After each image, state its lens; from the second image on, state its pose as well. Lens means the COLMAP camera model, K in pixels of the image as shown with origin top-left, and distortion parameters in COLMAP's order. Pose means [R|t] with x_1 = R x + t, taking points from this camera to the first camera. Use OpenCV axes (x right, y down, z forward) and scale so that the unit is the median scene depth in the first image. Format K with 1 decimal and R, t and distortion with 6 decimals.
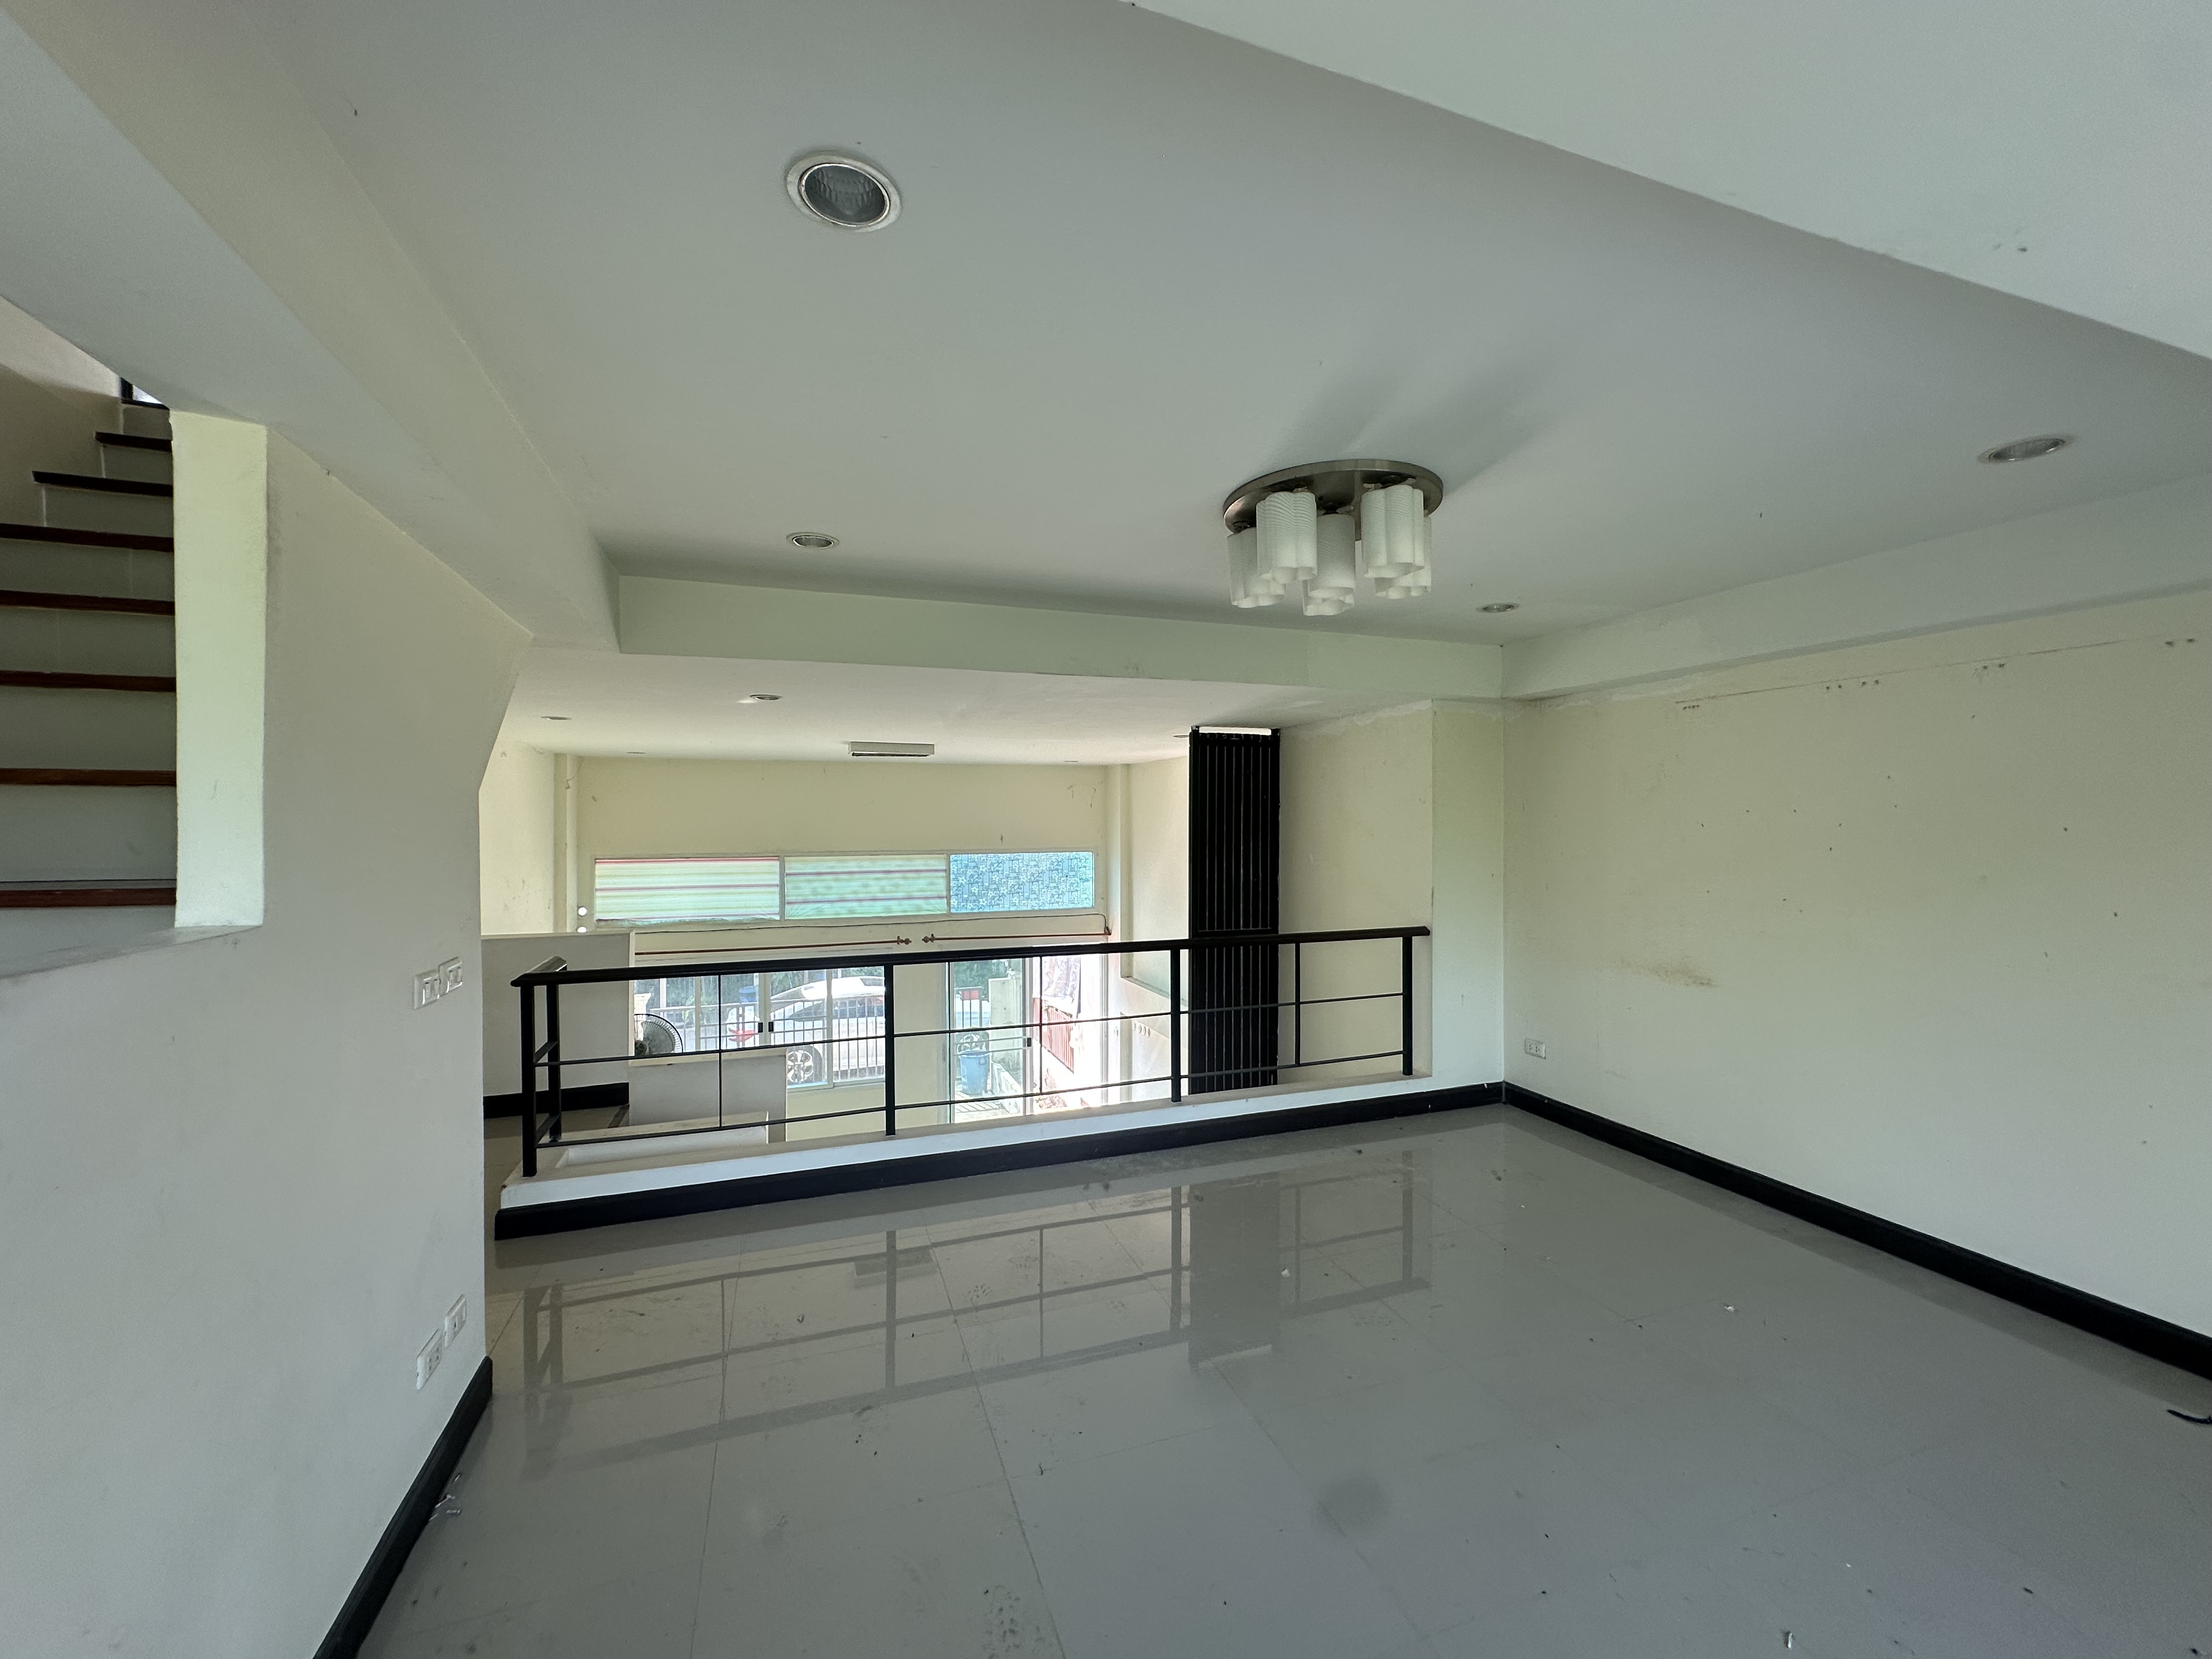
lens RADIAL K [[869.9, 0, 1097.5], [0, 869.9, 835.2], [0, 0, 1]] dist [-0.000044, -0.000063]
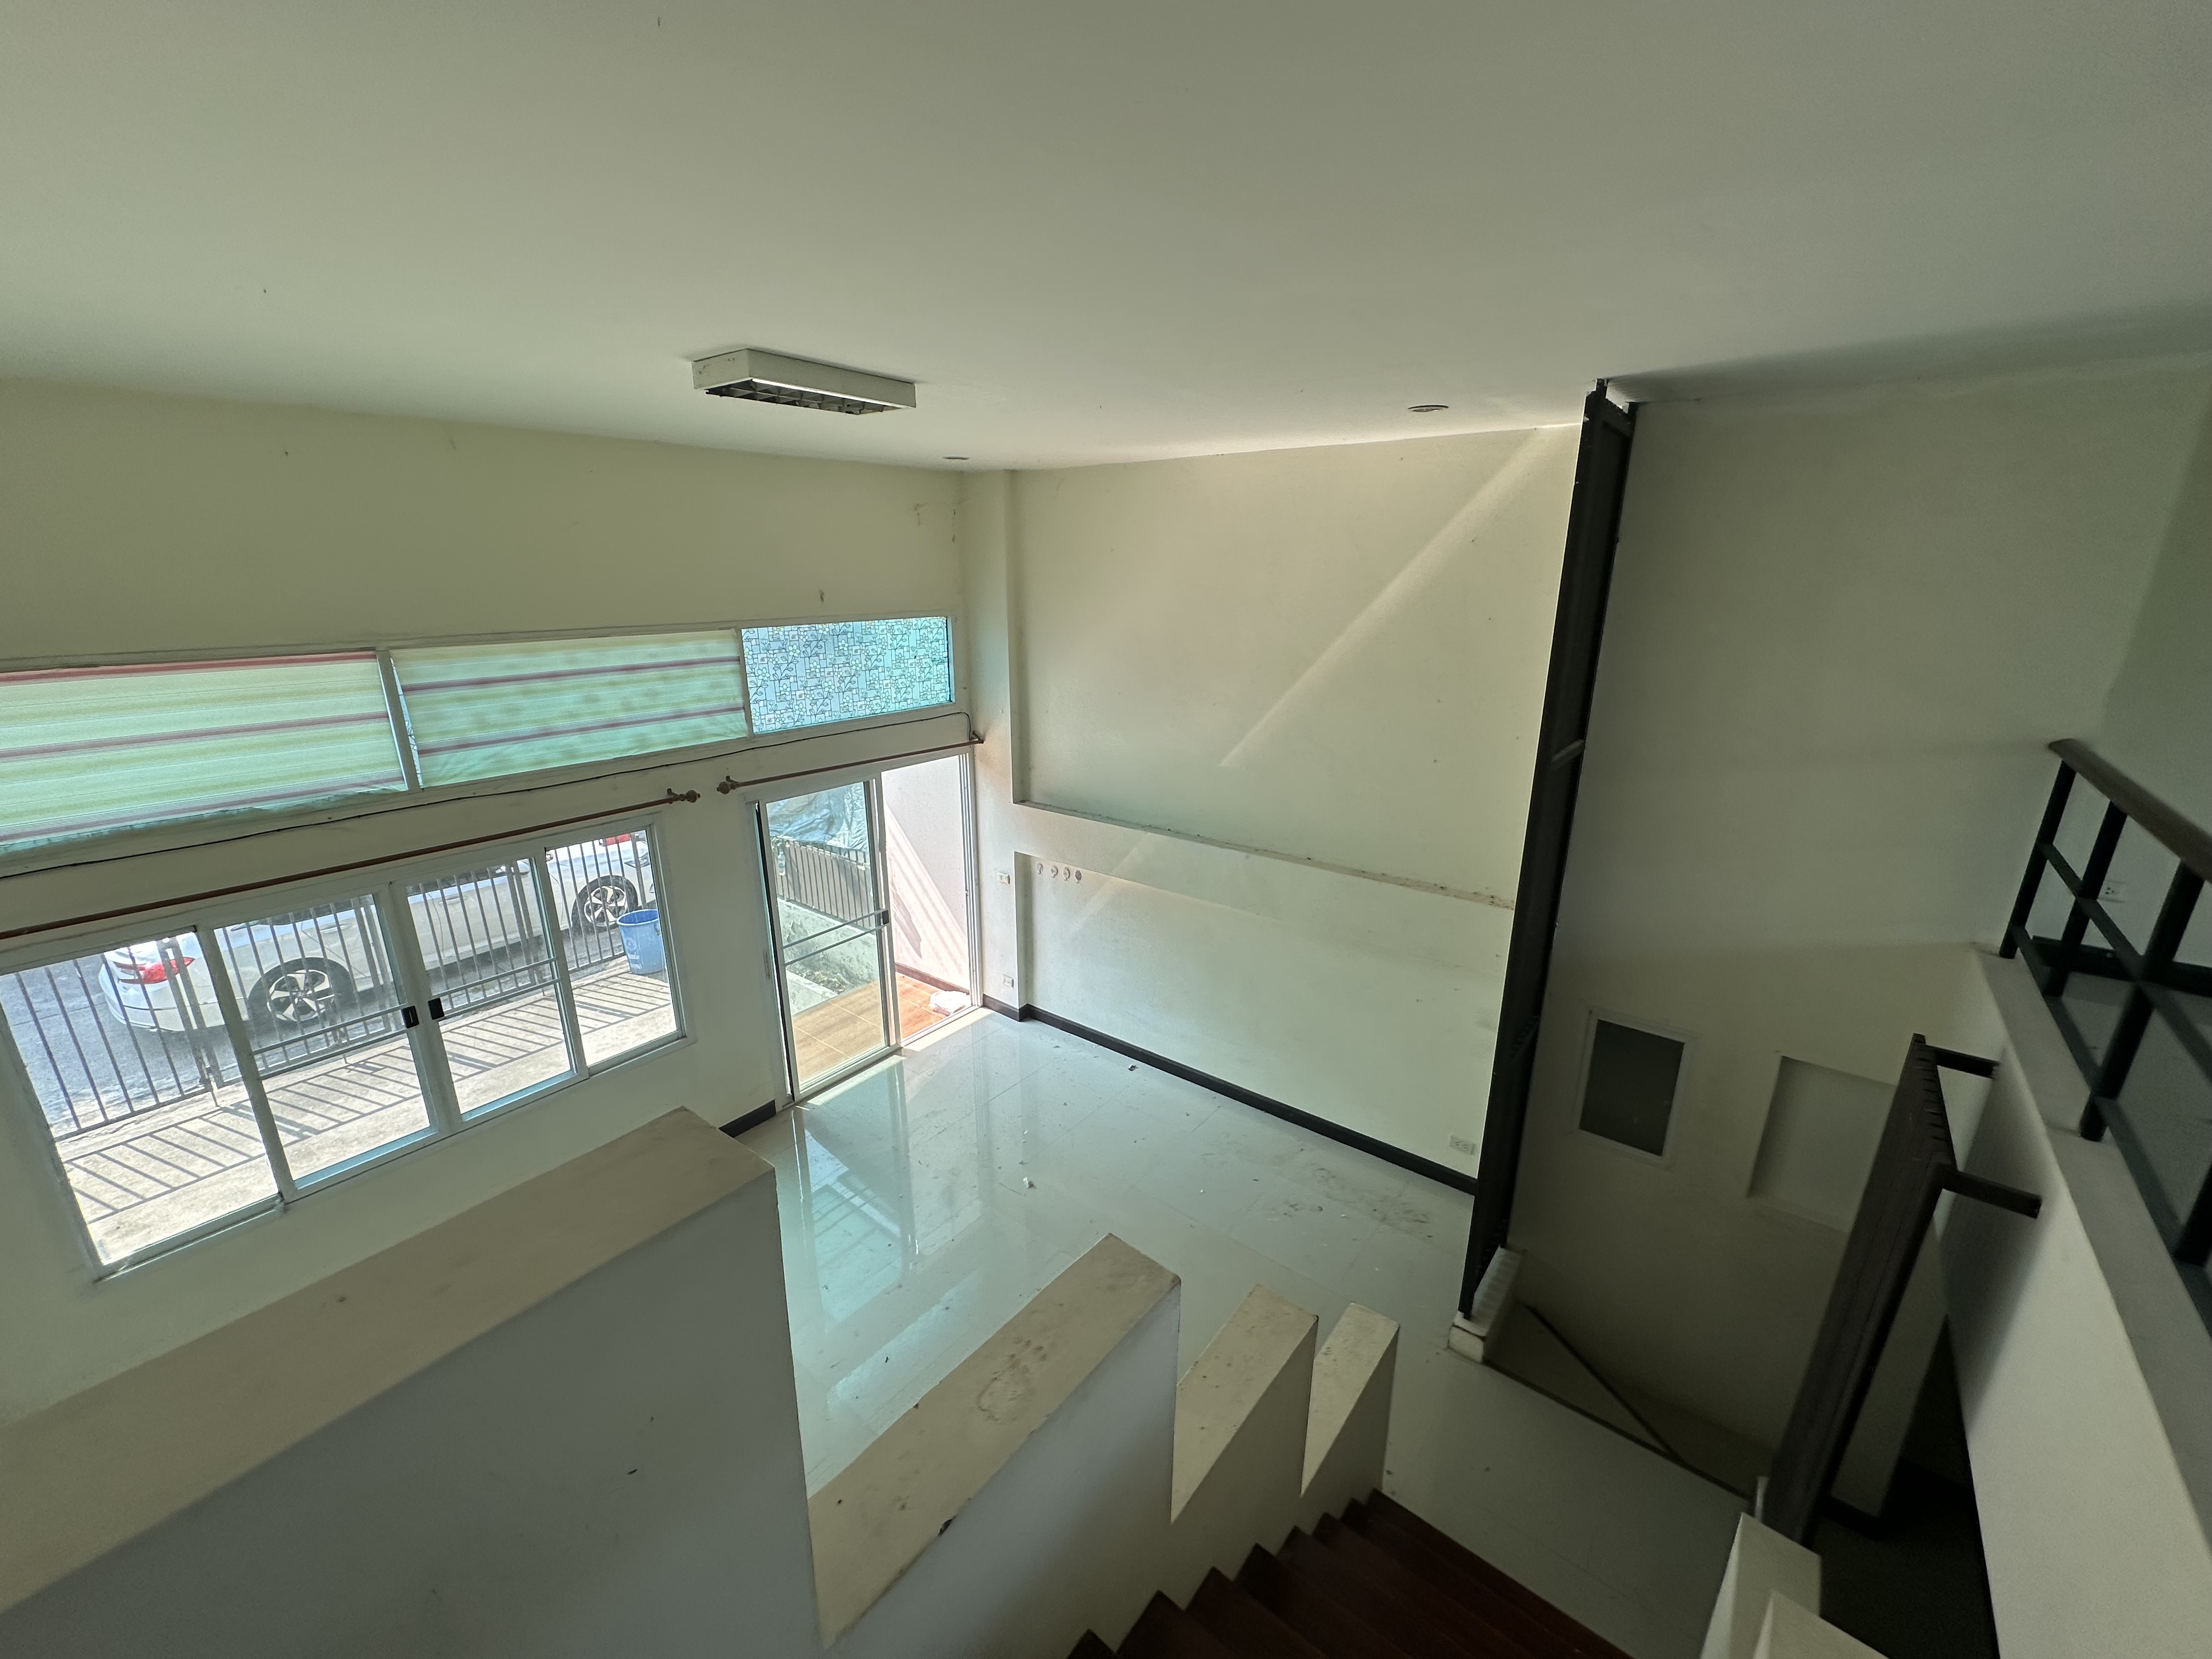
lens RADIAL K [[879.3, 0, 1104.4], [0, 879.3, 825.9], [0, 0, 1]] dist [-0.002088, -0.000514]
pose [[0.844259, -0.149333, 0.514709, -0.288073], [0.005266, 0.962661, 0.270660, -0.007132], [-0.535909, -0.225797, 0.813522, 0.413953]]
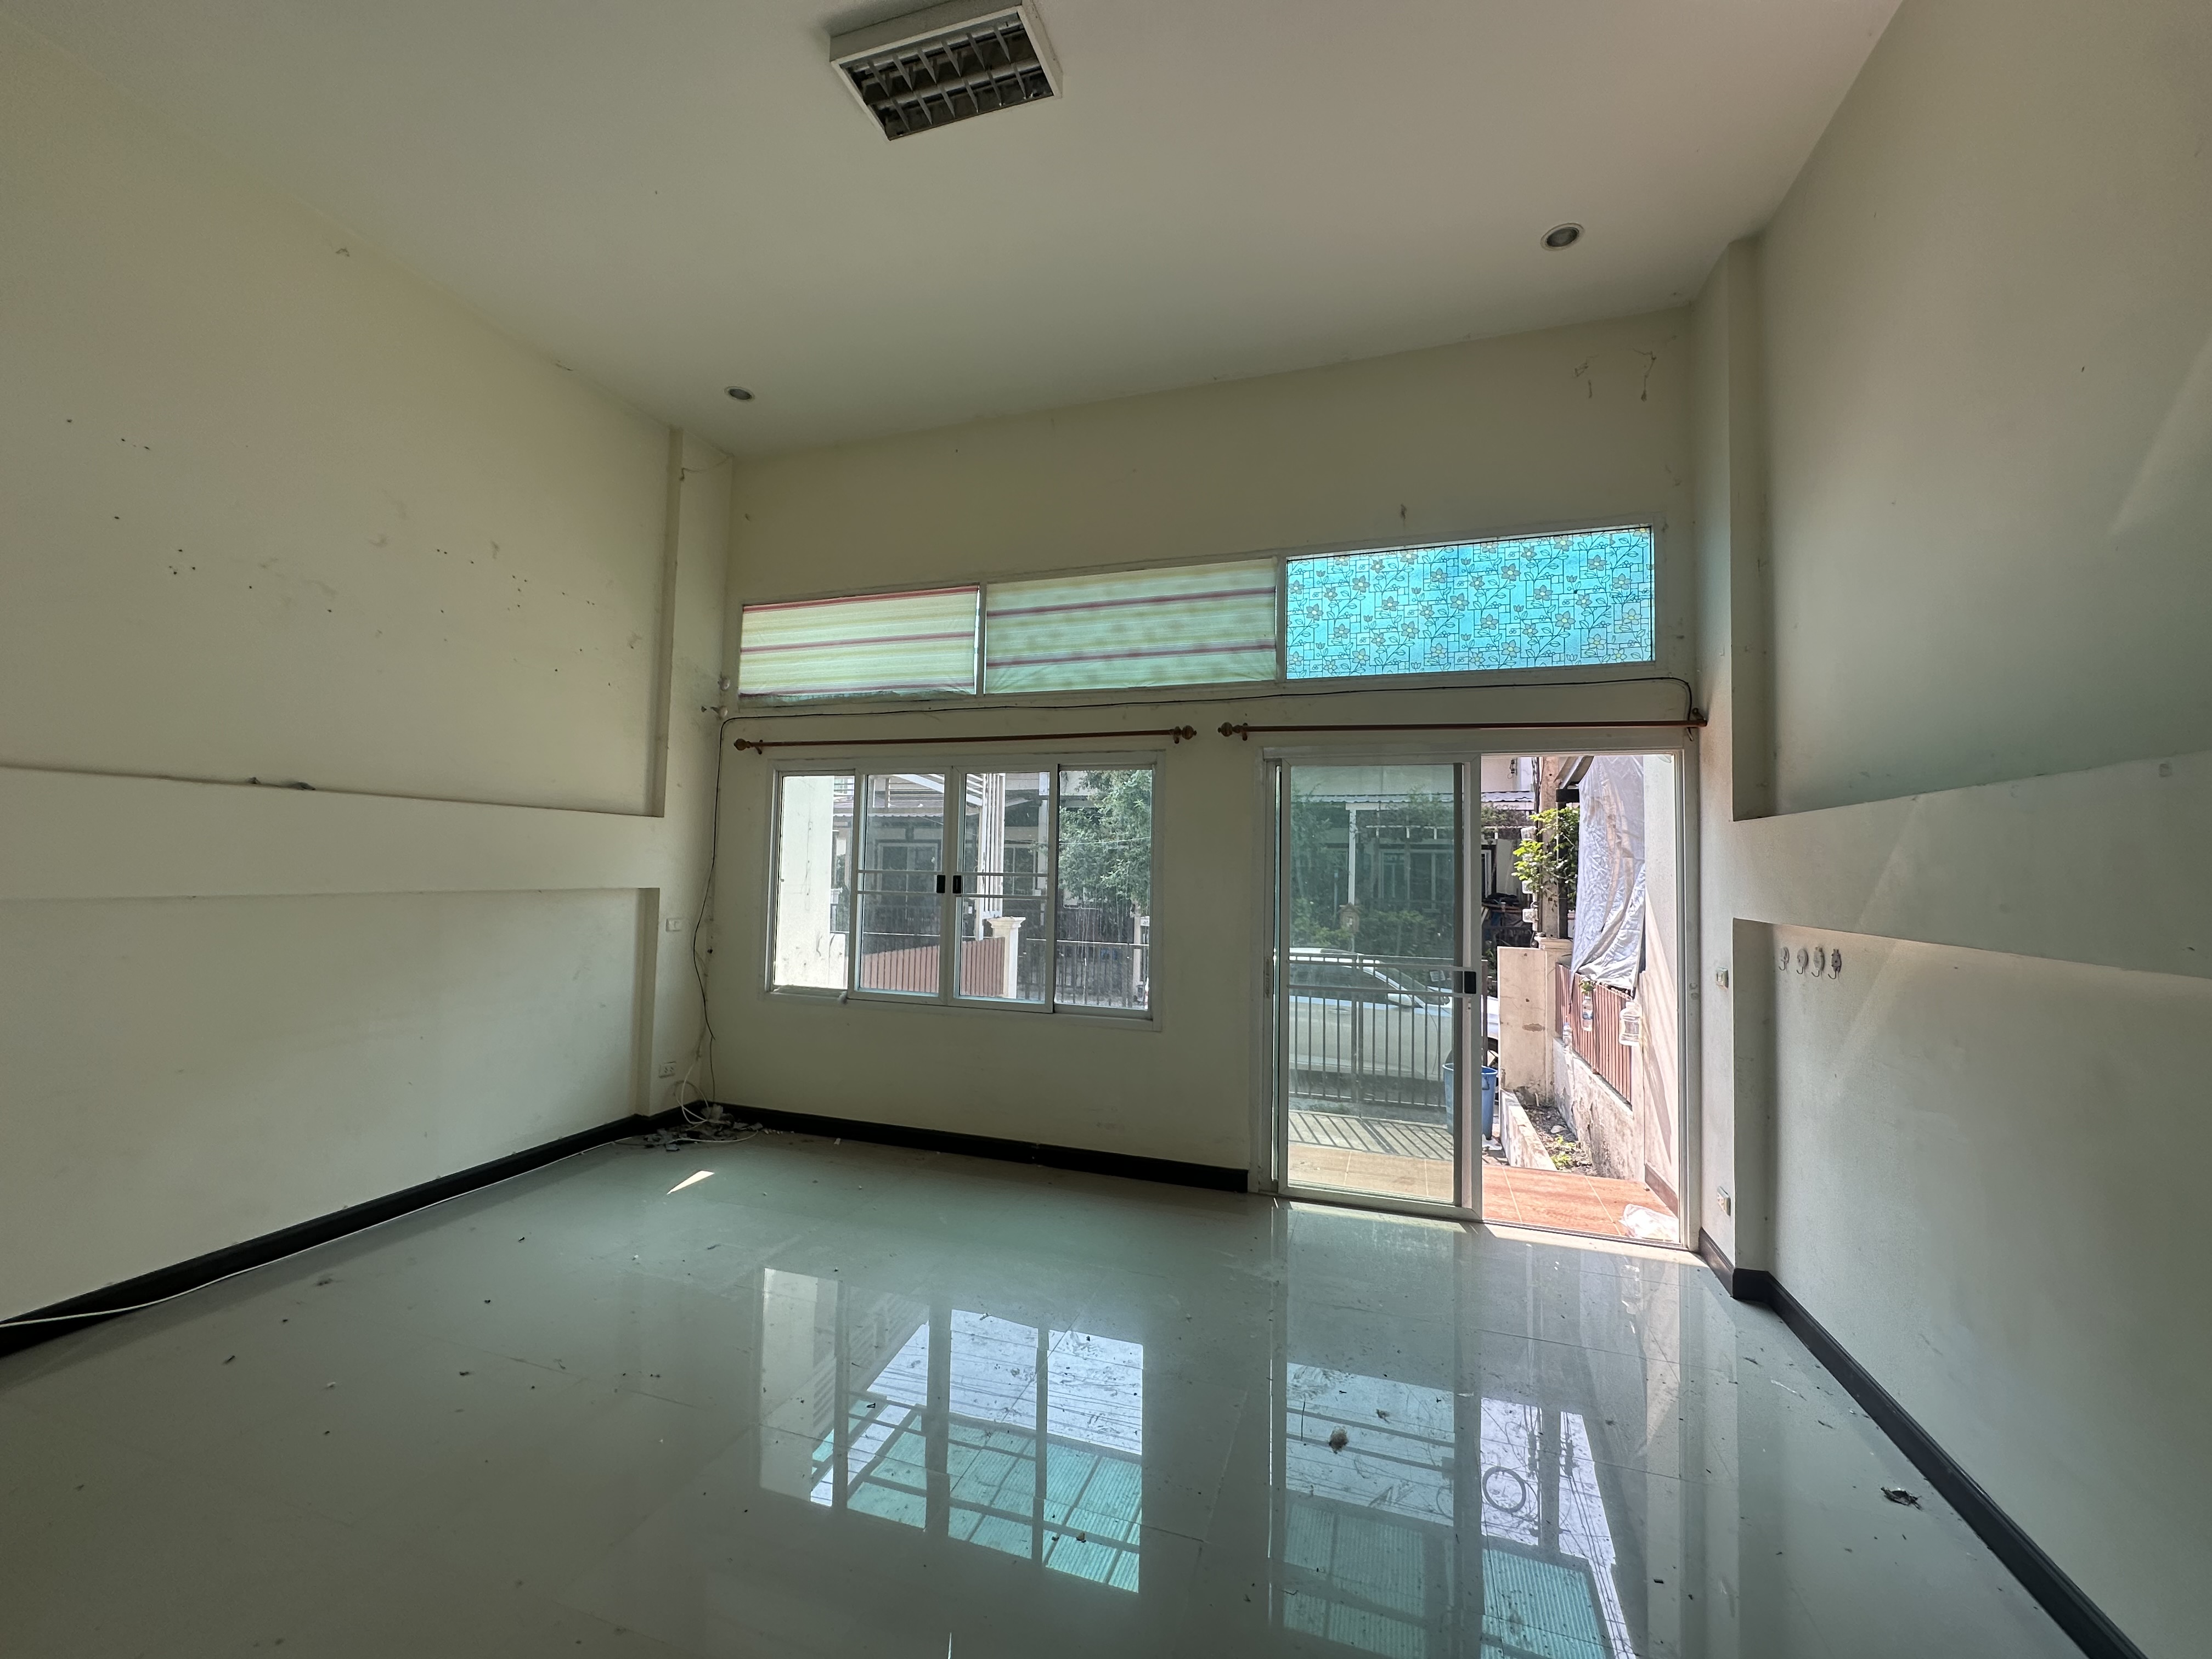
lens RADIAL K [[879.3, 0, 1104.4], [0, 879.3, 825.9], [0, 0, 1]] dist [-0.002088, -0.000514]
pose [[0.790783, -0.011406, -0.611990, 0.045937], [-0.031731, 0.997718, -0.059597, 0.206718], [0.611273, 0.066547, 0.788617, 0.588970]]
